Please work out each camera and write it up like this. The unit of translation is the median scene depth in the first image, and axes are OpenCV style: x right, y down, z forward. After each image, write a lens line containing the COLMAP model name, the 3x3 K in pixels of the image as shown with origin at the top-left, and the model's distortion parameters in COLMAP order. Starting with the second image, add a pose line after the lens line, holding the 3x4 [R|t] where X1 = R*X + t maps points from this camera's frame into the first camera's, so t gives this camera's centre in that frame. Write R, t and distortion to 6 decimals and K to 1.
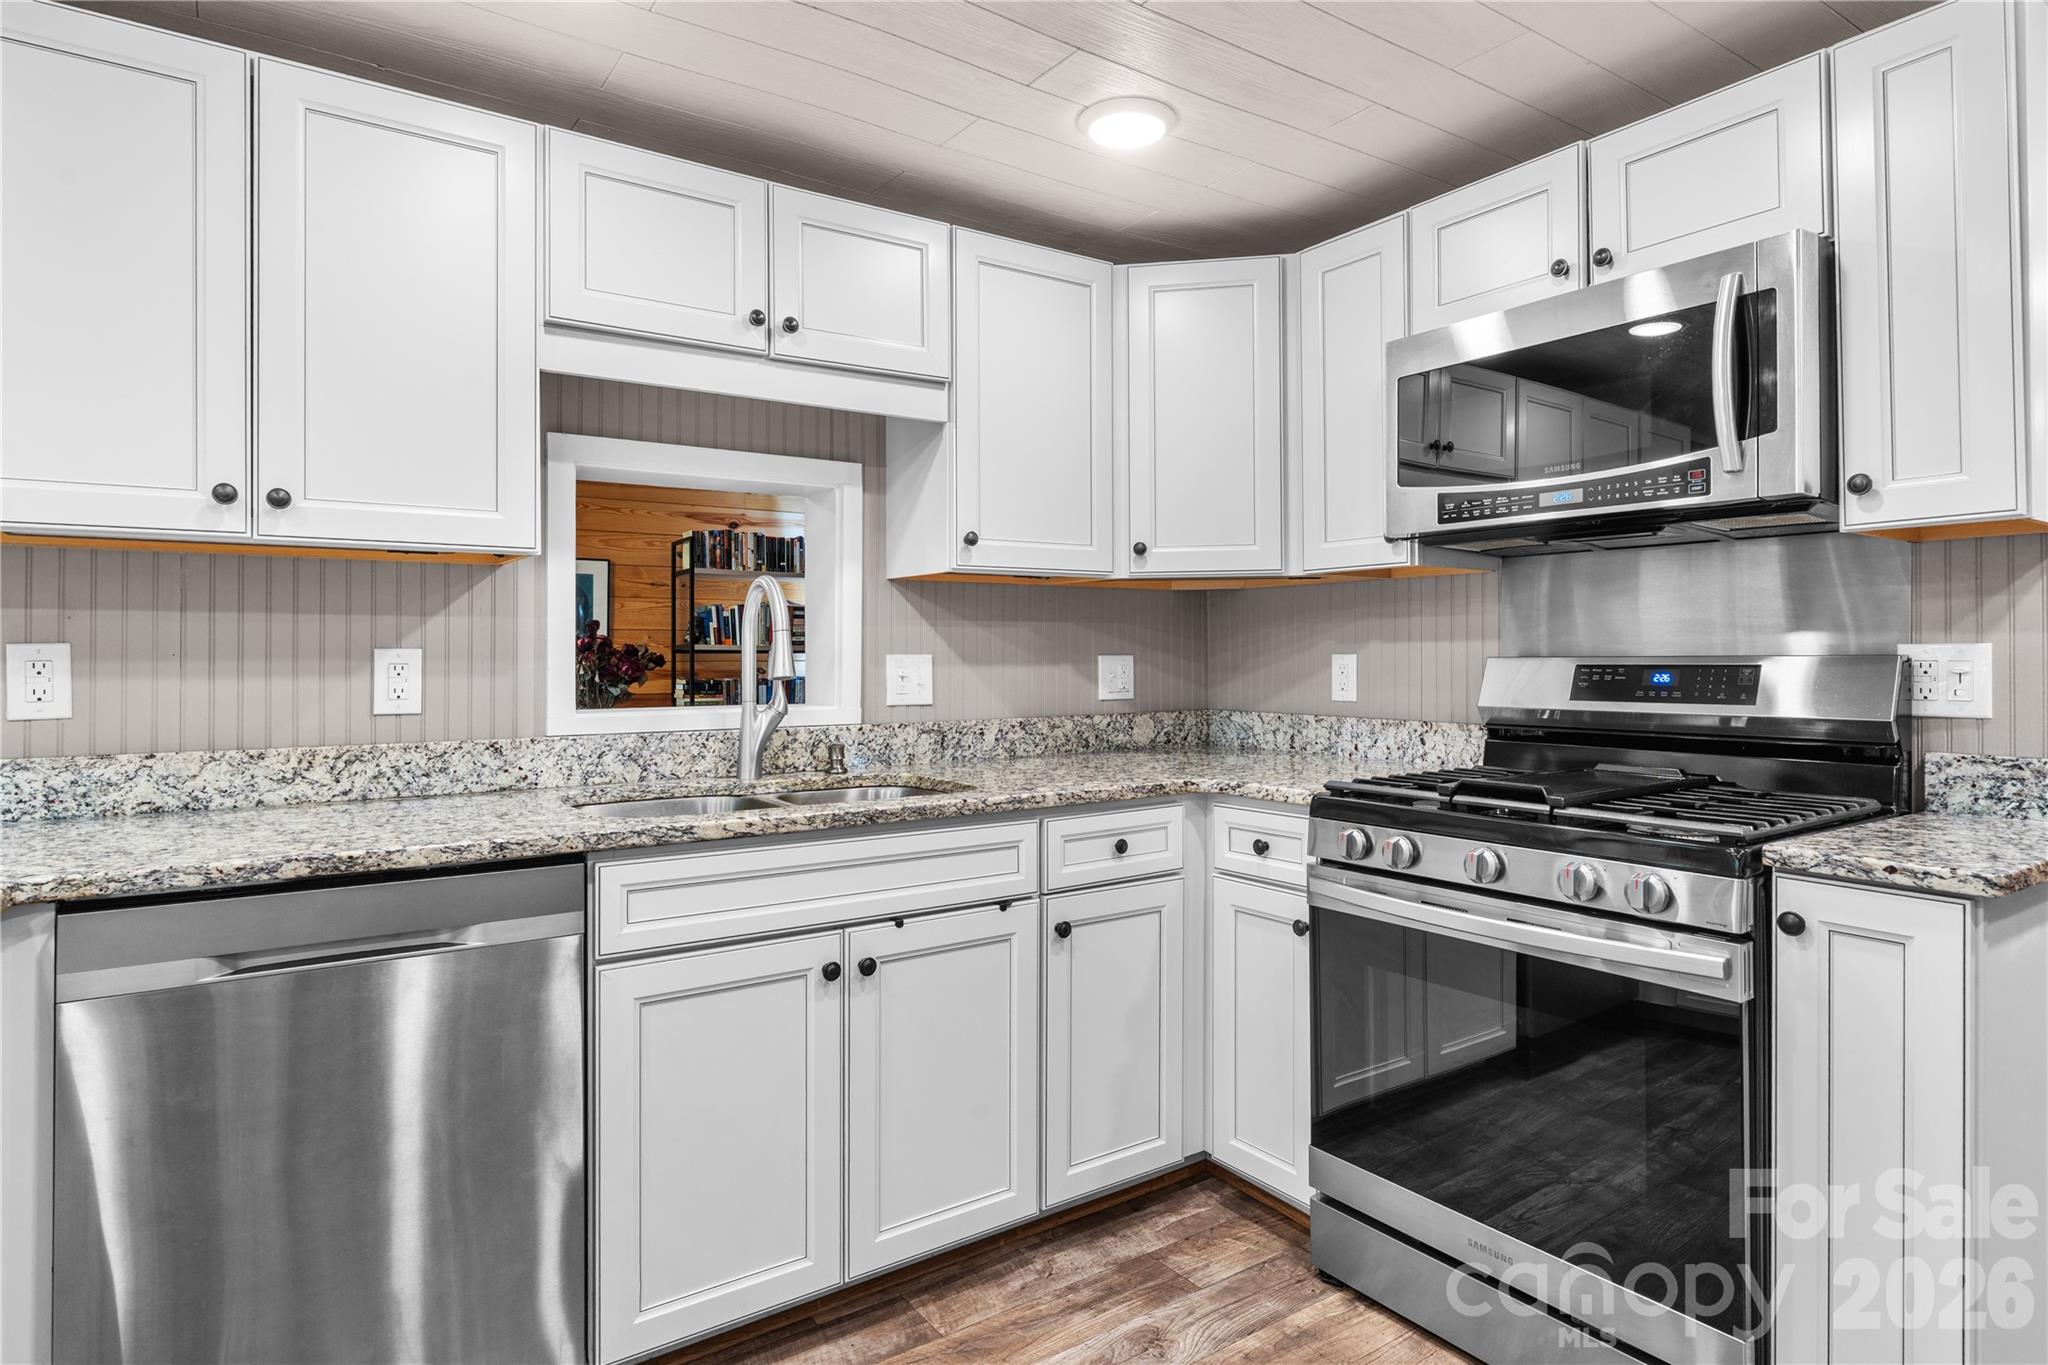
lens RADIAL K [[1108.5, 0, 1026.4], [0, 1108.5, 650.3], [0, 0, 1]] dist [-0.003431, -0.000175]
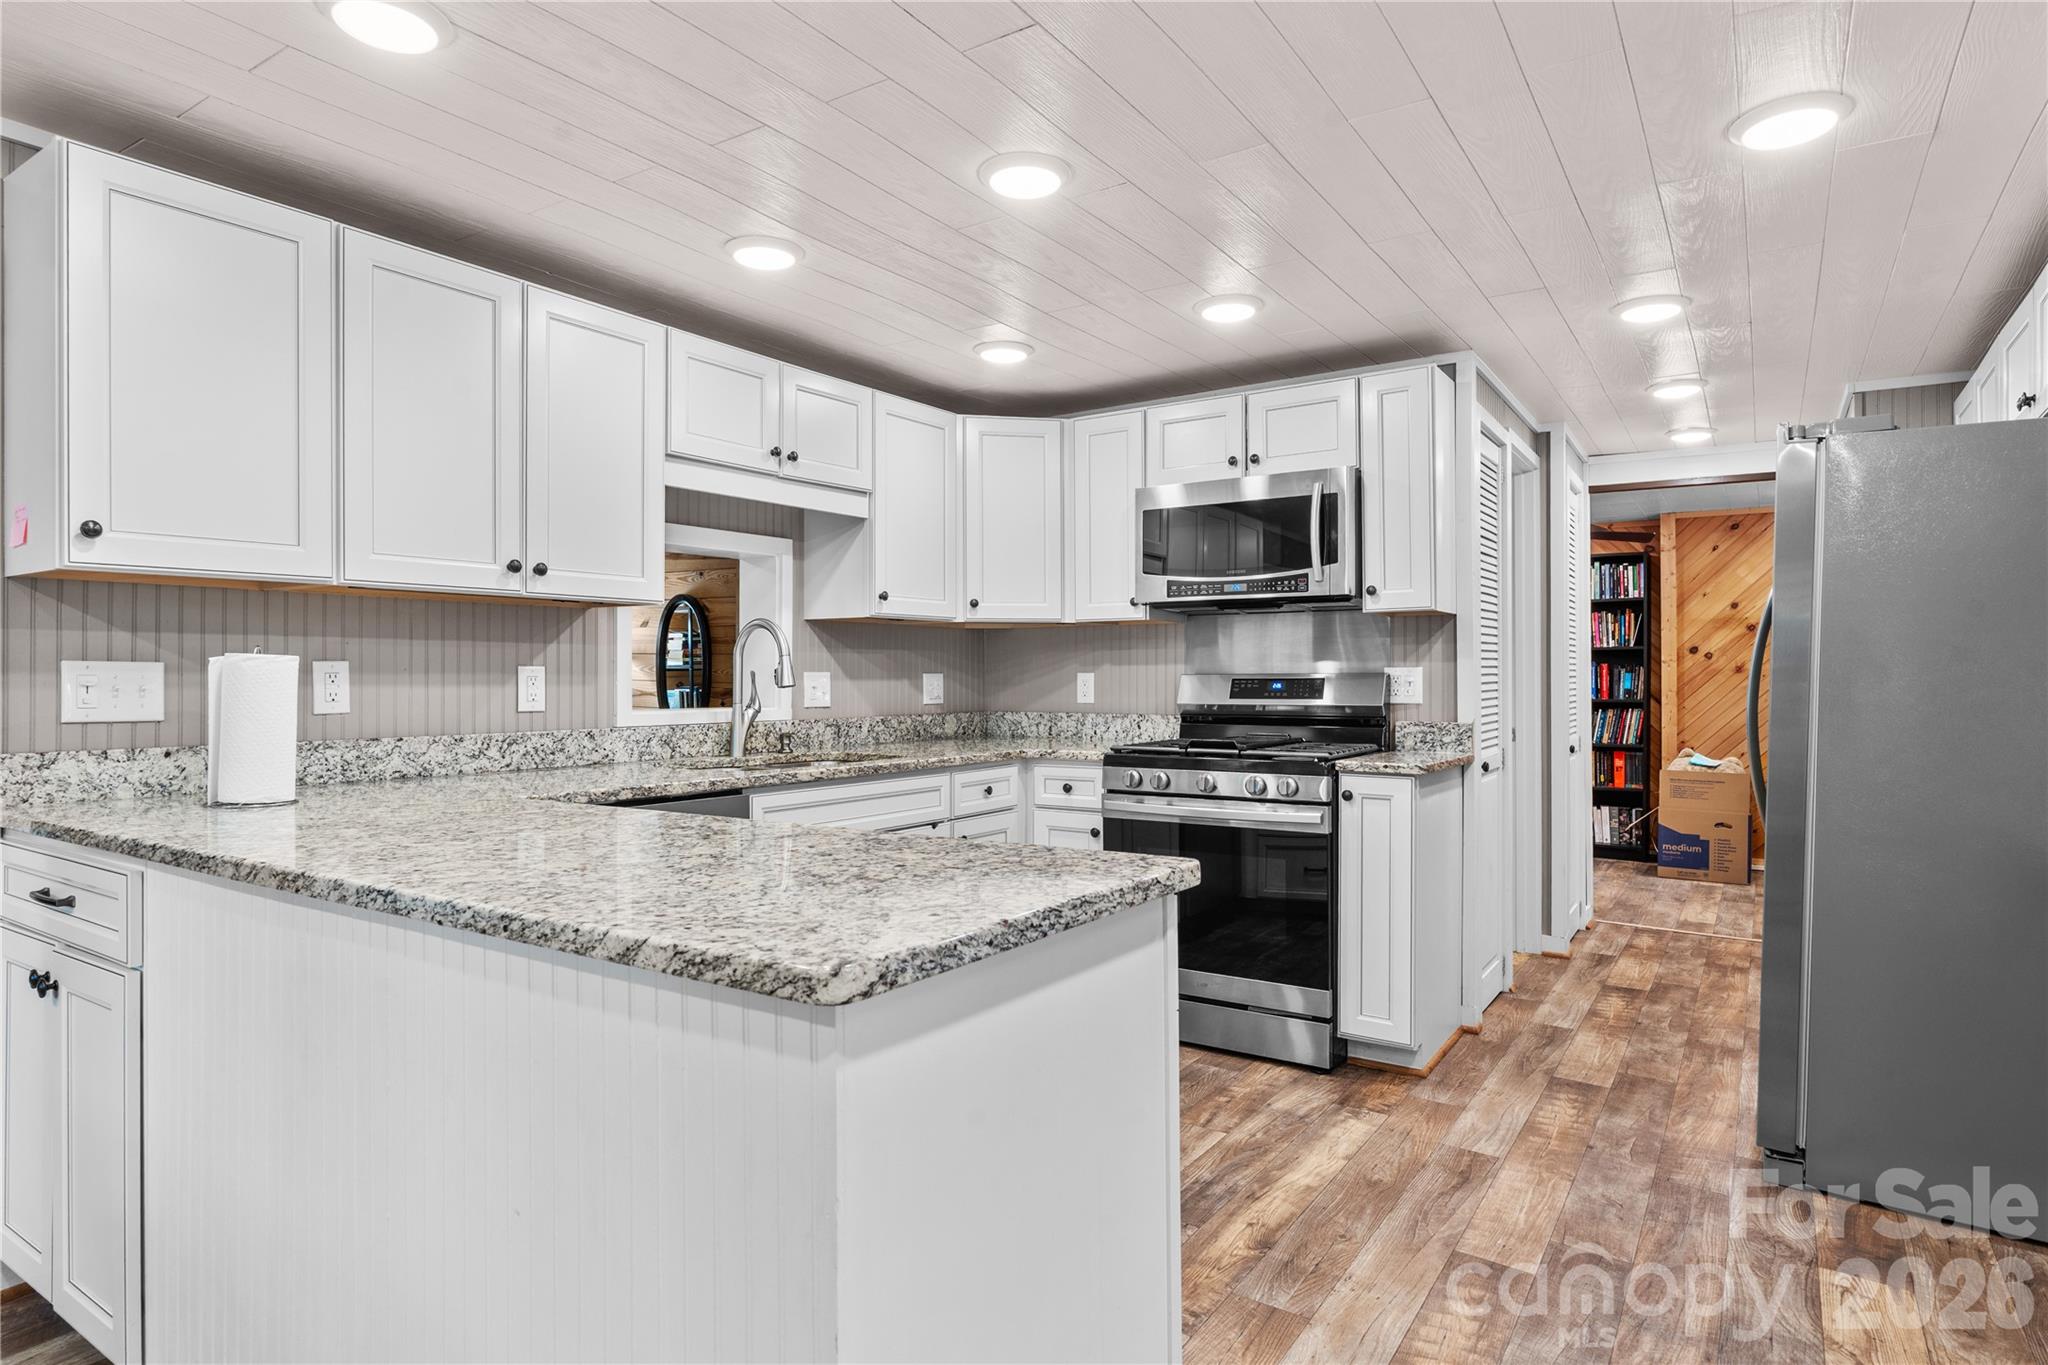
lens RADIAL K [[1108.5, 0, 1015.0], [0, 1108.5, 675.8], [0, 0, 1]] dist [-0.003431, -0.000175]
pose [[0.934395, 0.001952, 0.356233, -0.484034], [-0.002923, 0.999993, 0.002188, 0.006117], [-0.356226, -0.003086, 0.934395, -0.558344]]
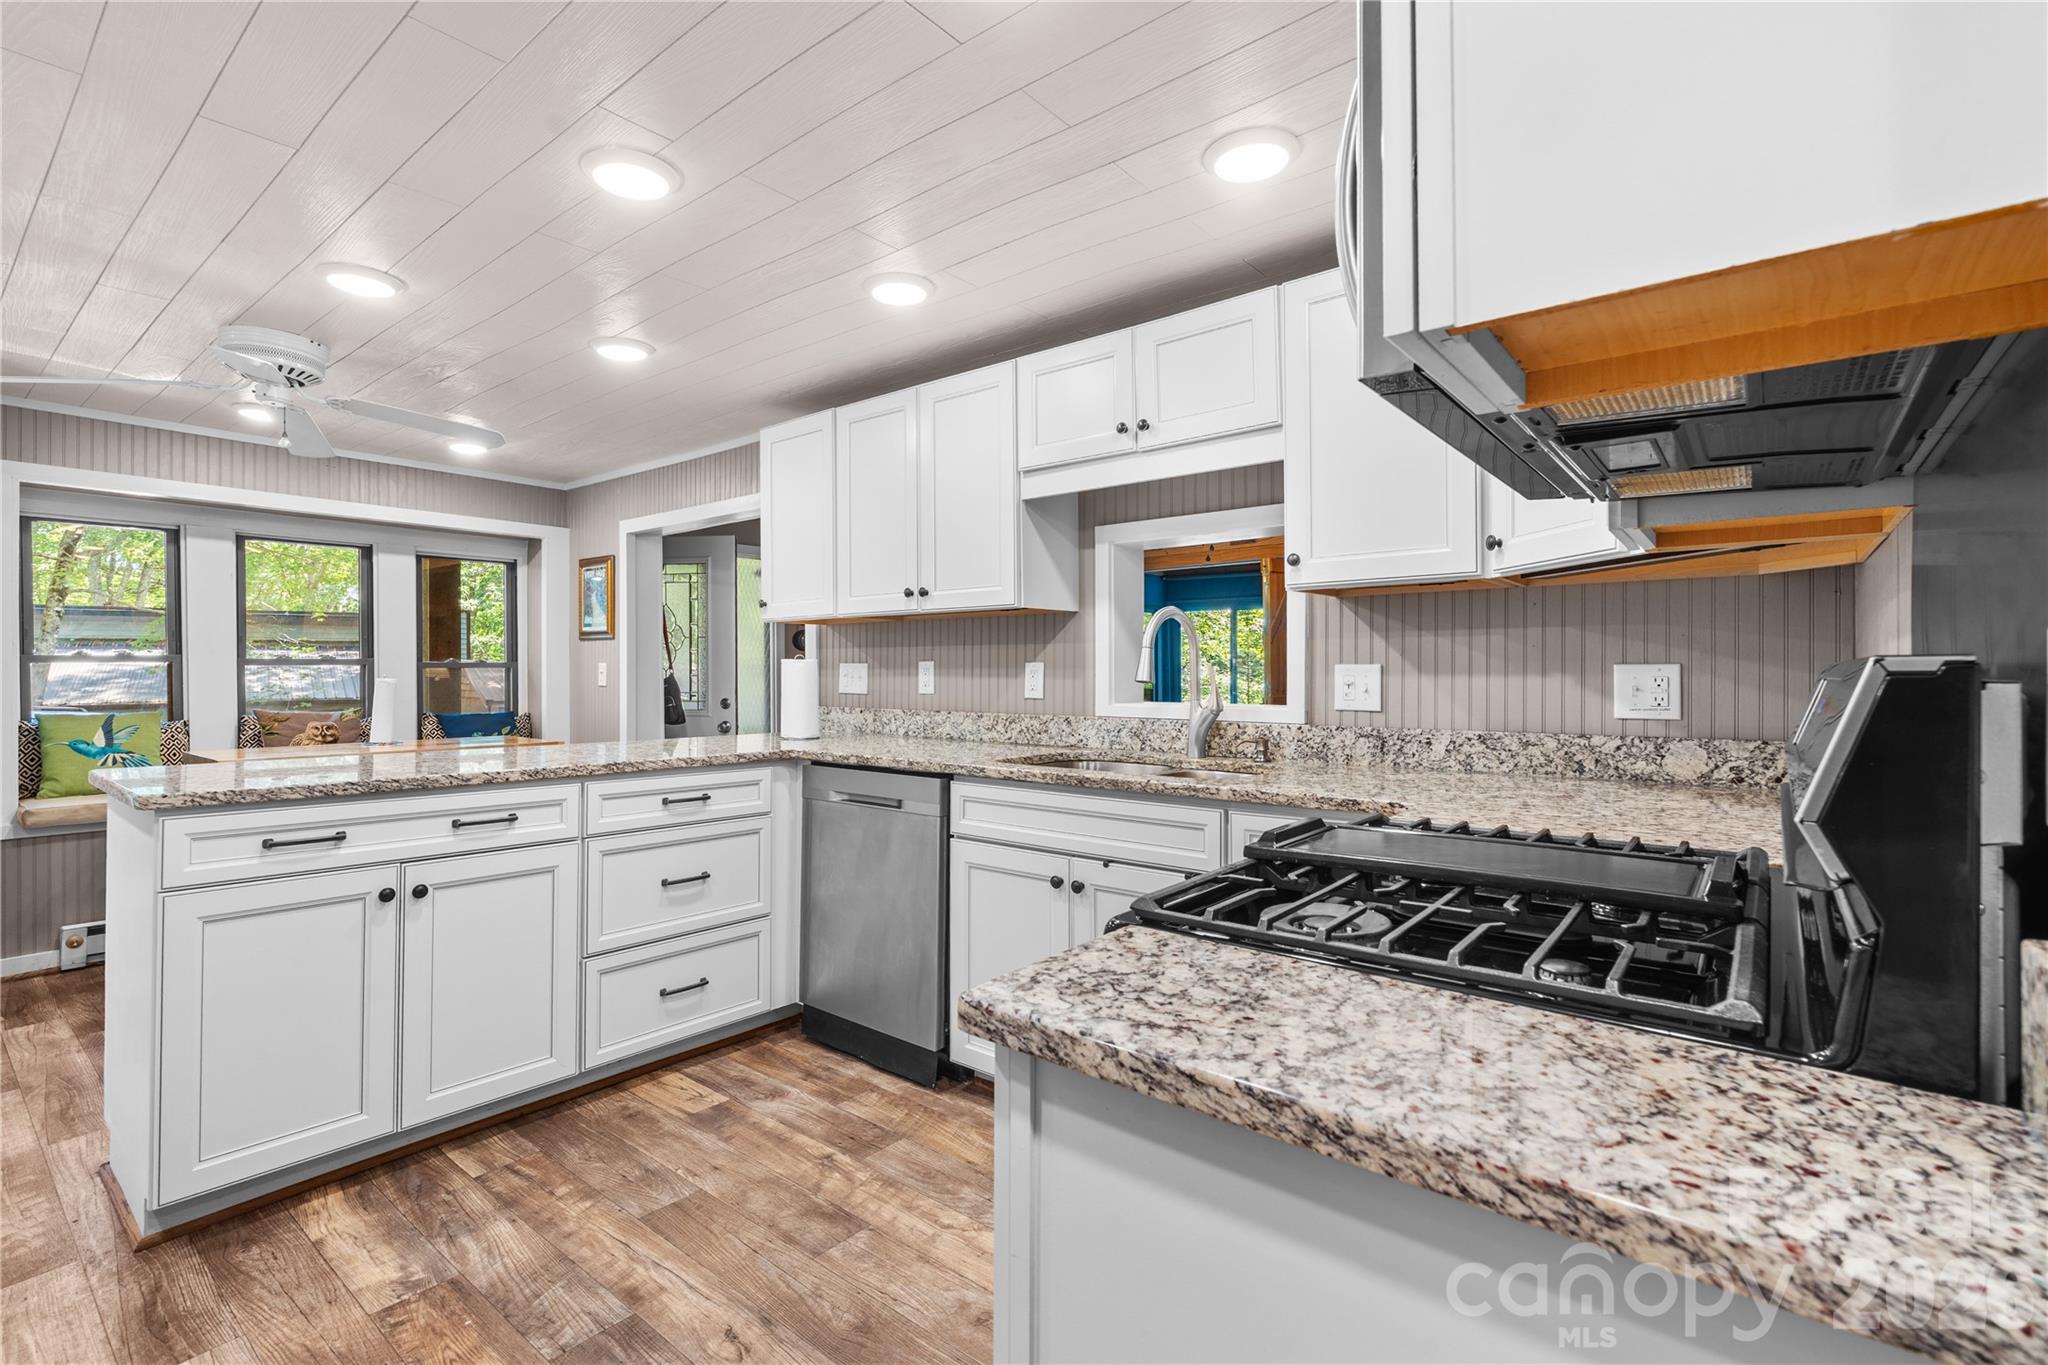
lens RADIAL K [[911.0, 0, 1036.9], [0, 911.0, 674.6], [0, 0, 1]] dist [-0.002349, -0.001155]
pose [[0.297193, 0.005790, -0.954800, 0.845920], [0.004384, 0.999963, 0.007428, 0.007115], [0.954807, -0.006393, 0.297157, 0.549236]]
